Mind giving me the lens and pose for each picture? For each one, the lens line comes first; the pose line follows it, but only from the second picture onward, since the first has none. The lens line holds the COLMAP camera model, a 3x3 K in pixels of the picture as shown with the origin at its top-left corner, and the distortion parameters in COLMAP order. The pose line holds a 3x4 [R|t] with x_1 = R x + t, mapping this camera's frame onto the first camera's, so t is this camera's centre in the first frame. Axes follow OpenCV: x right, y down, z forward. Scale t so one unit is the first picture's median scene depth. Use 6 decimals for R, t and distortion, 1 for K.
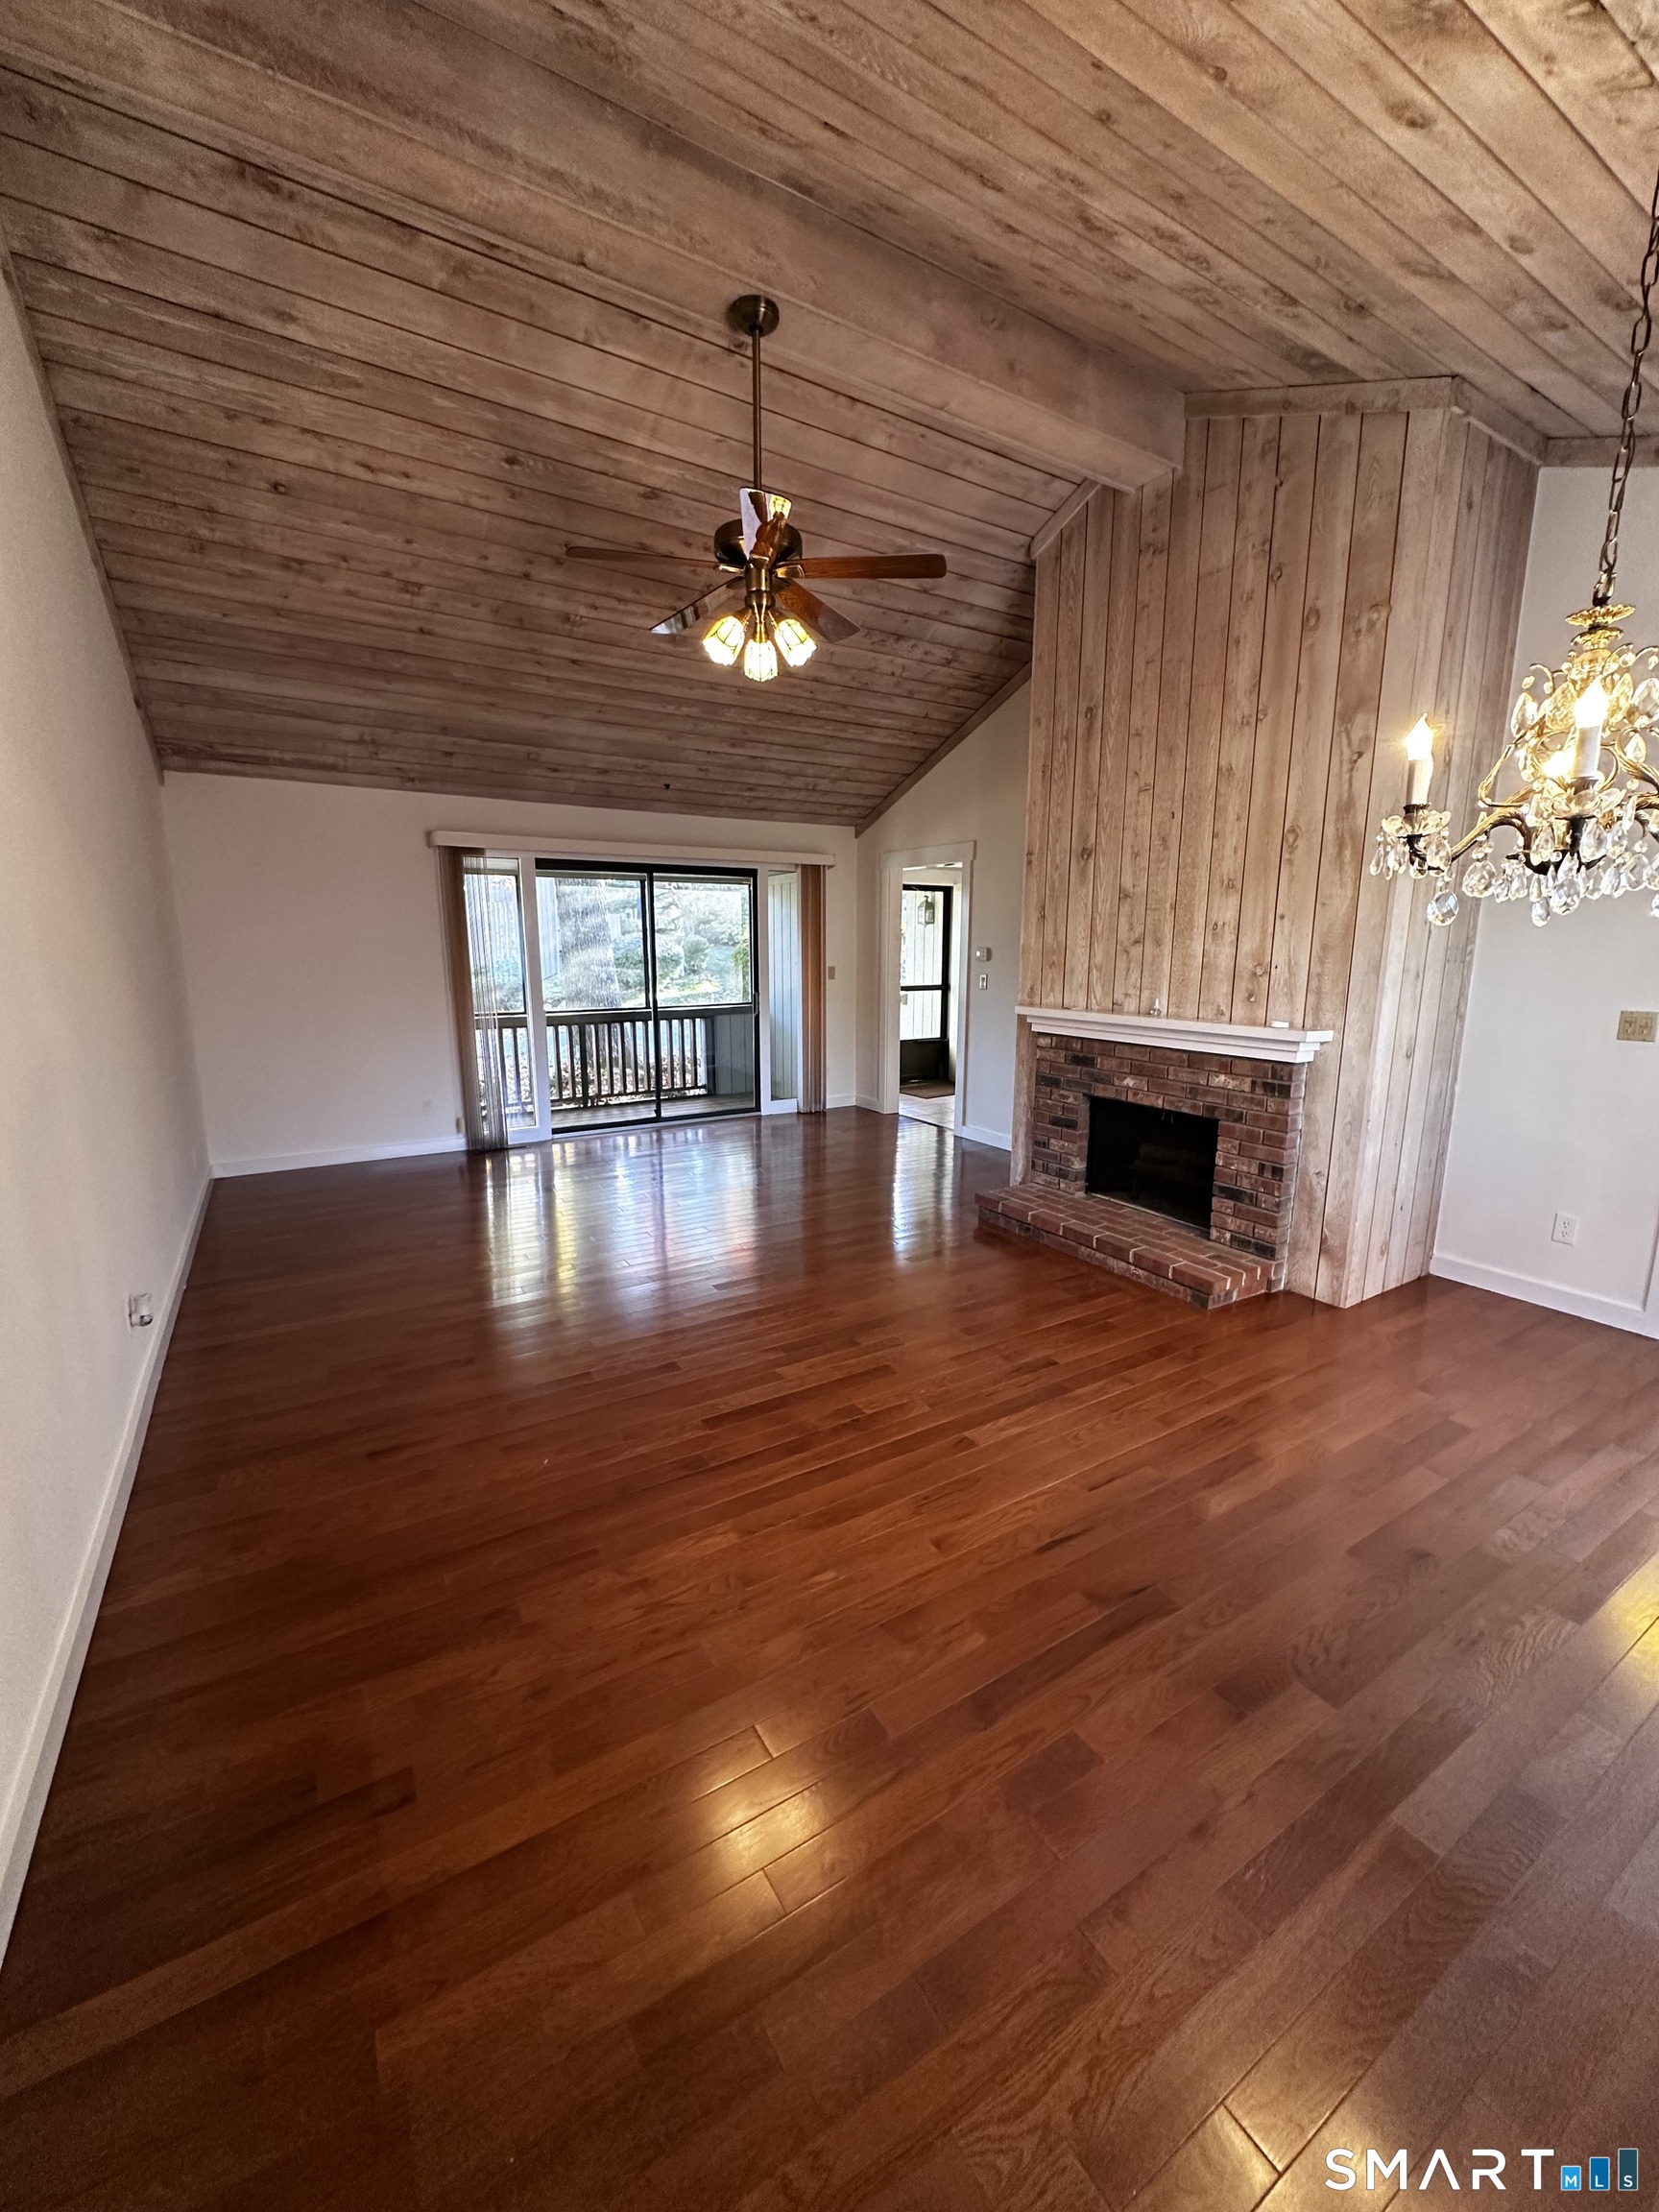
lens RADIAL K [[880.0, 0, 832.2], [0, 880.0, 1097.9], [0, 0, 1]] dist [0.001343, 0.000621]
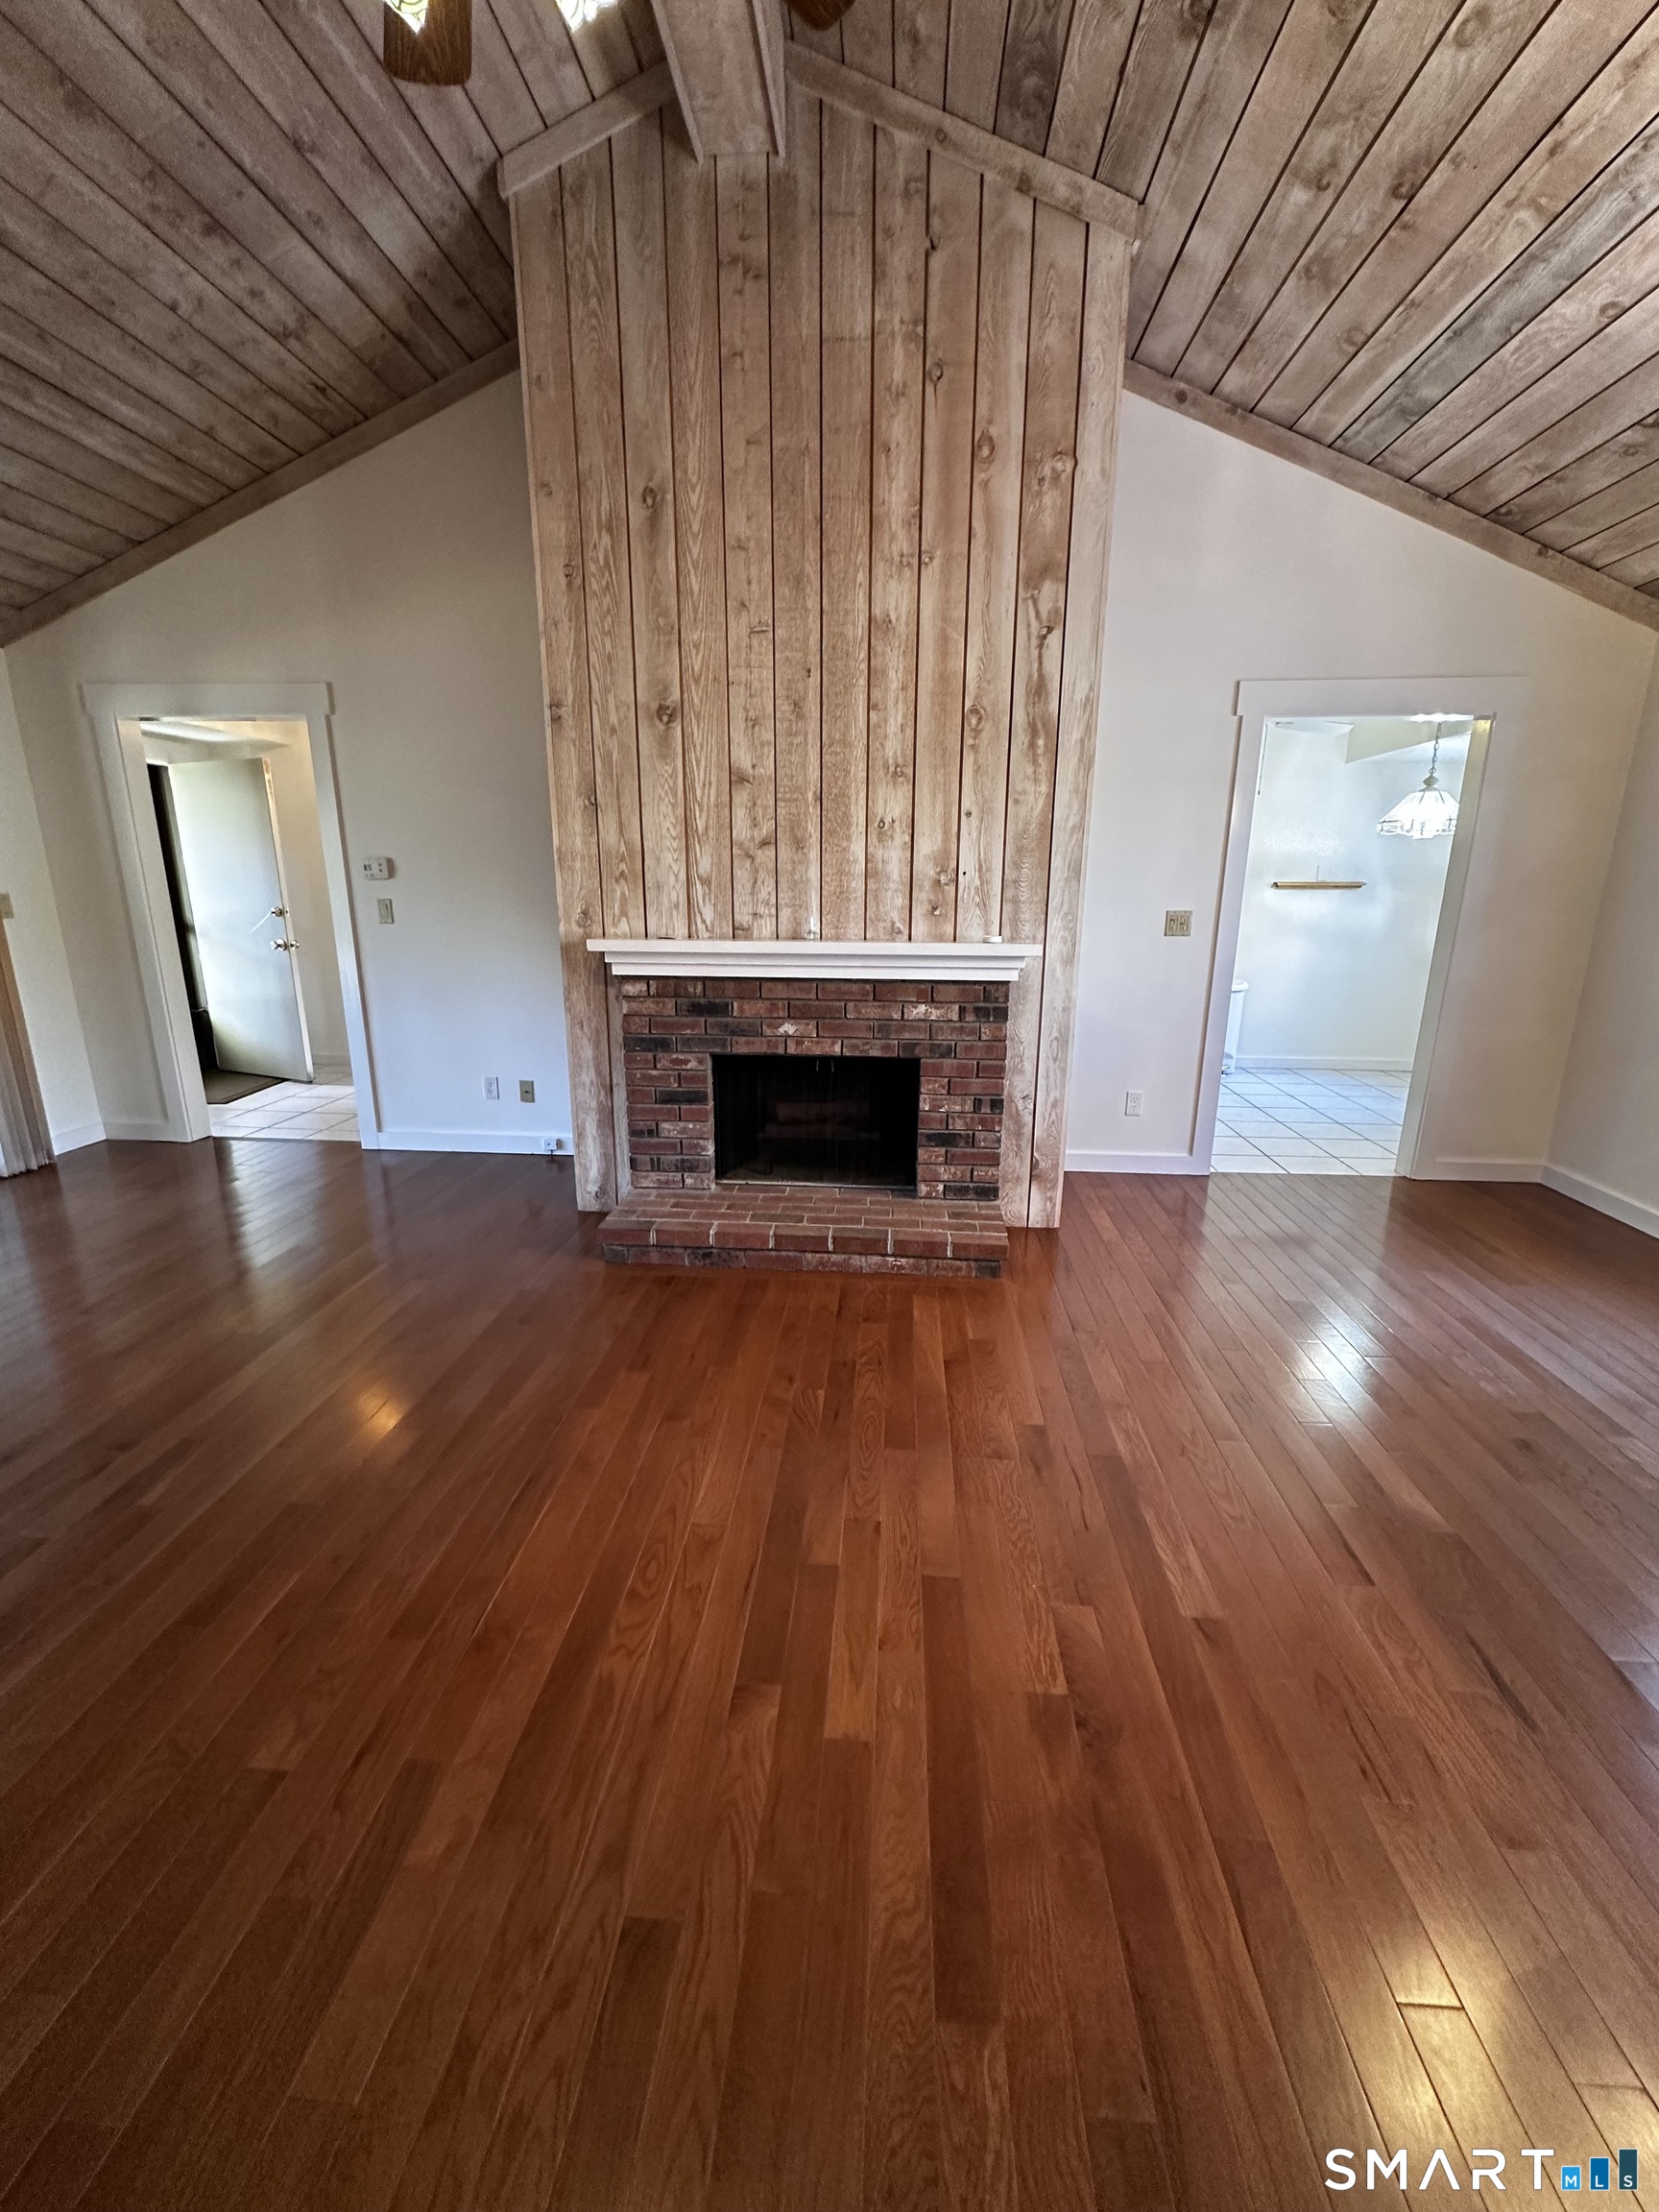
lens RADIAL K [[880.0, 0, 833.1], [0, 880.0, 1098.7], [0, 0, 1]] dist [0.001114, 0.000389]
pose [[0.590196, -0.195353, 0.783266, -0.287114], [0.136982, 0.980442, 0.141313, -0.069445], [-0.795553, 0.023891, 0.605413, 0.568953]]
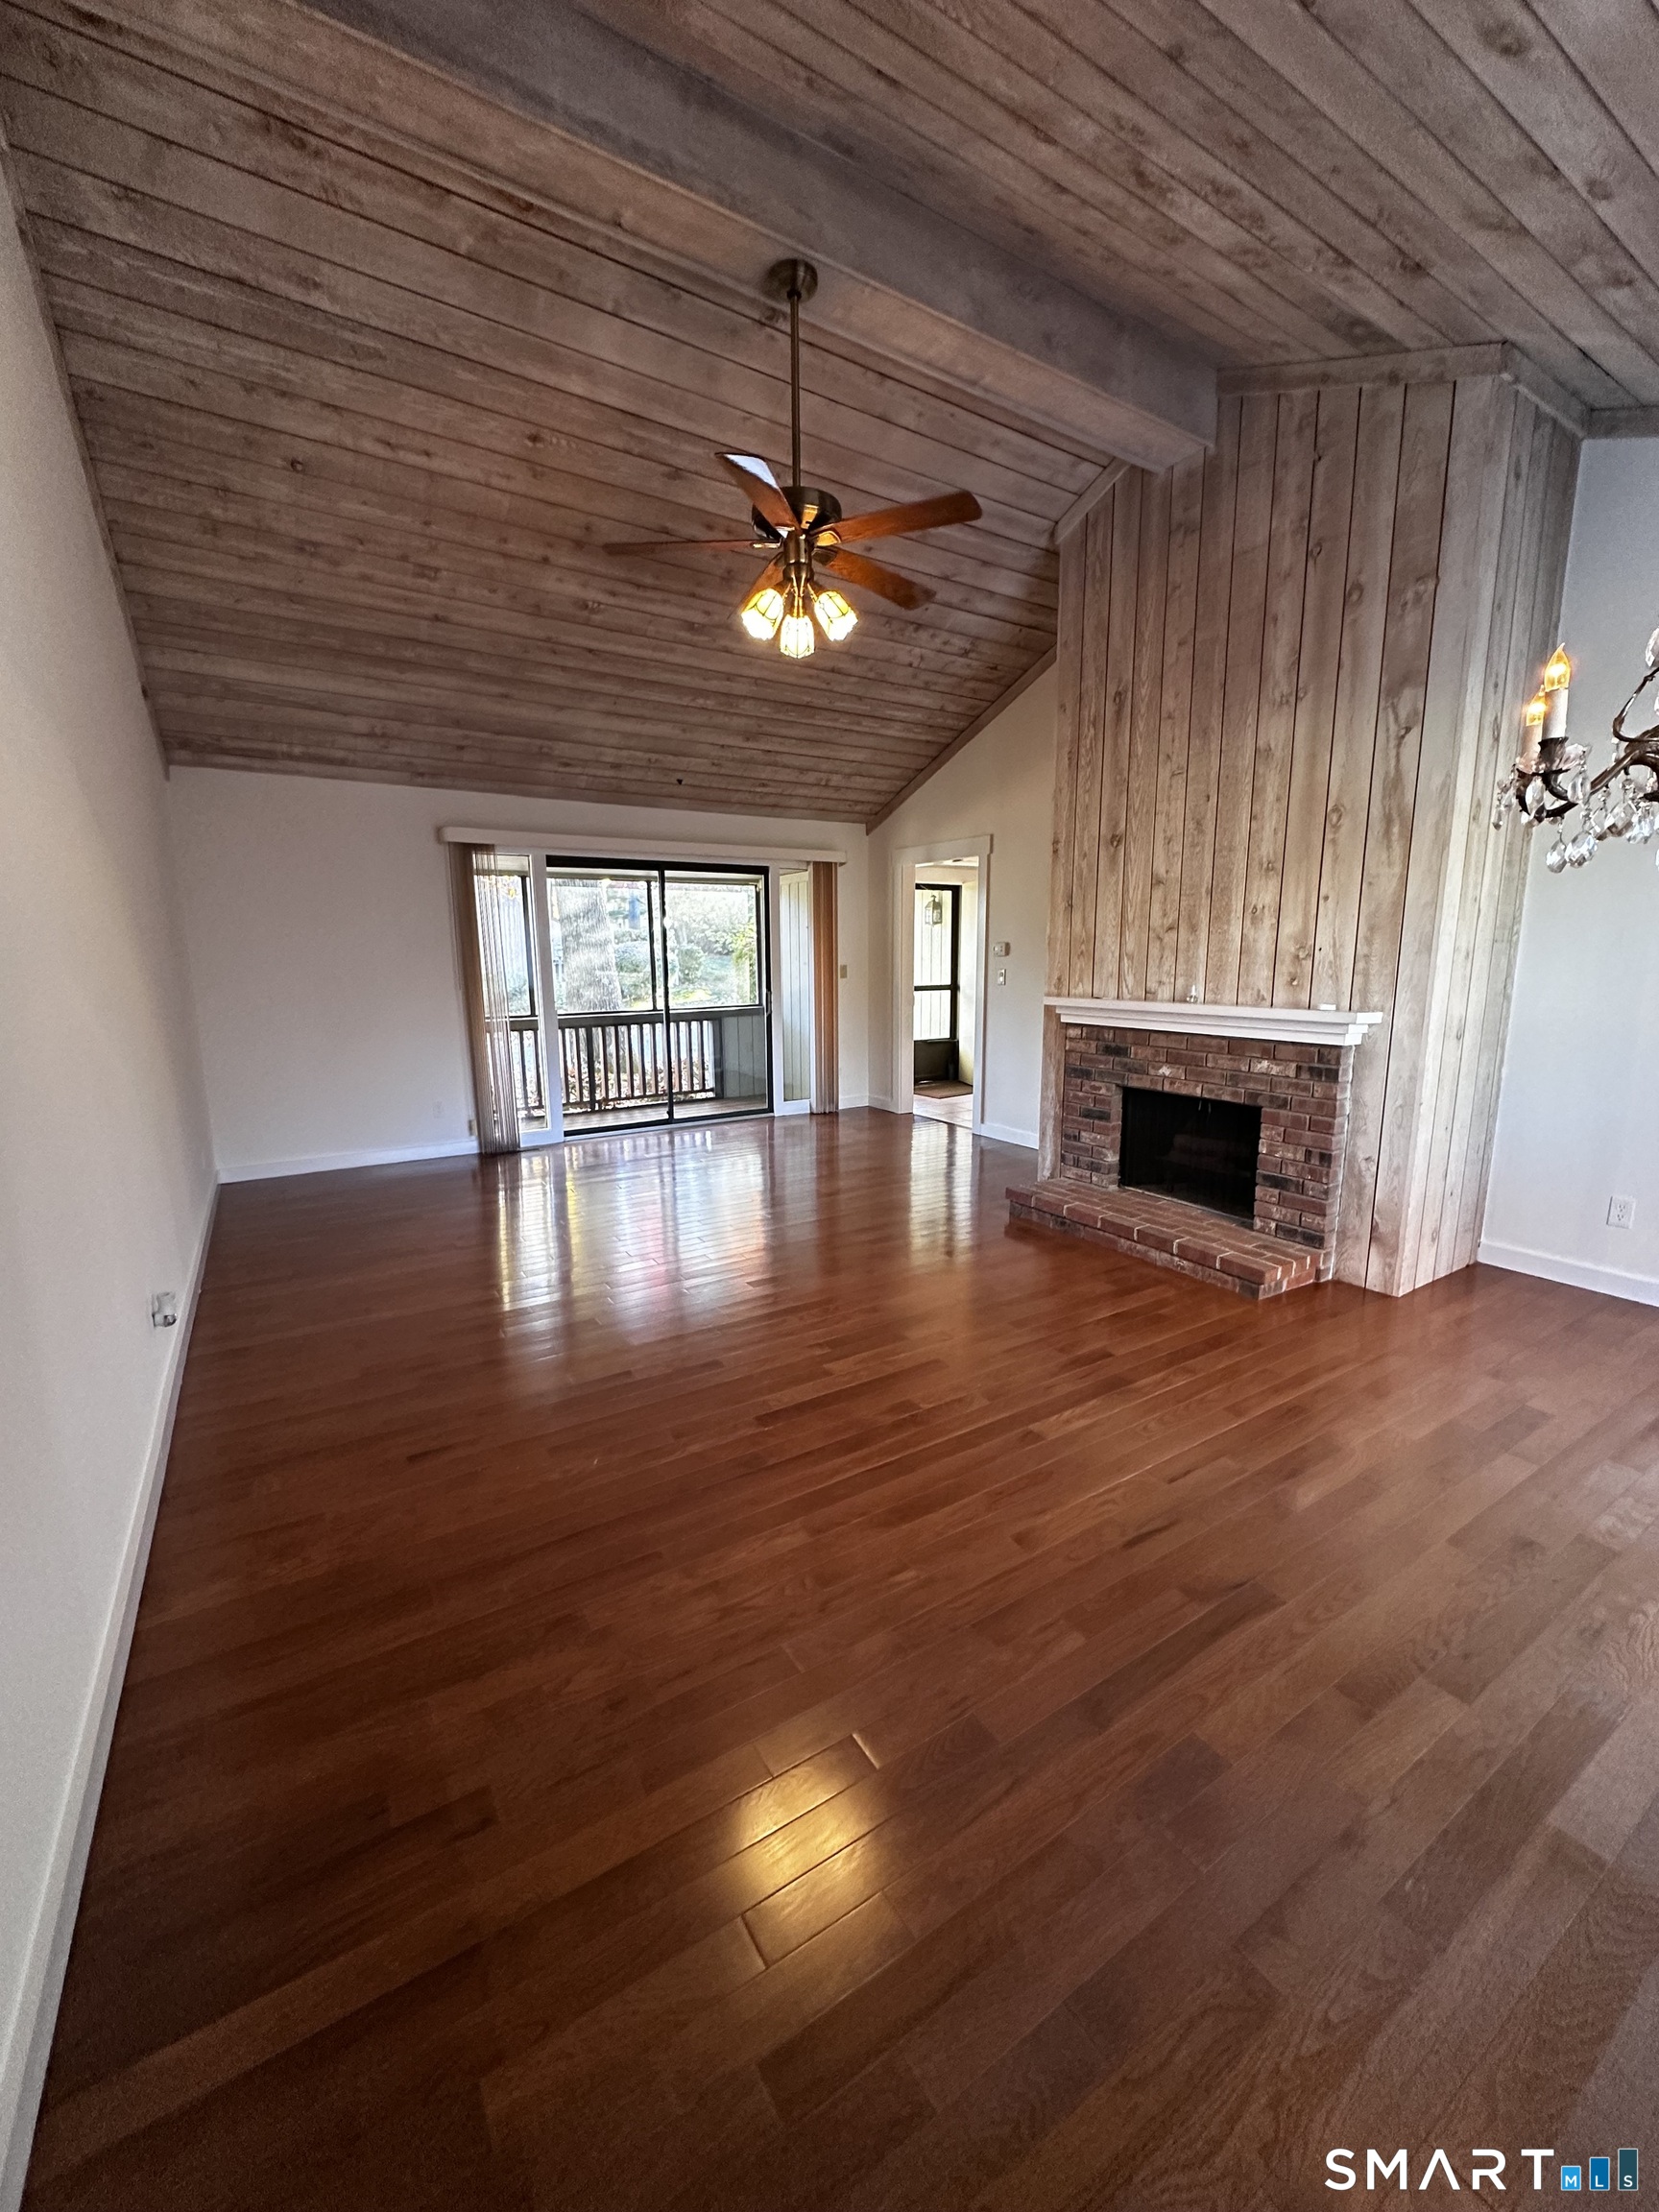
lens RADIAL K [[880.0, 0, 833.1], [0, 880.0, 1098.7], [0, 0, 1]] dist [0.001114, 0.000389]
pose [[0.999887, -0.010731, 0.010543, -0.048839], [0.010840, 0.999888, -0.010309, 0.021344], [-0.010431, 0.010422, 0.999891, 0.026546]]
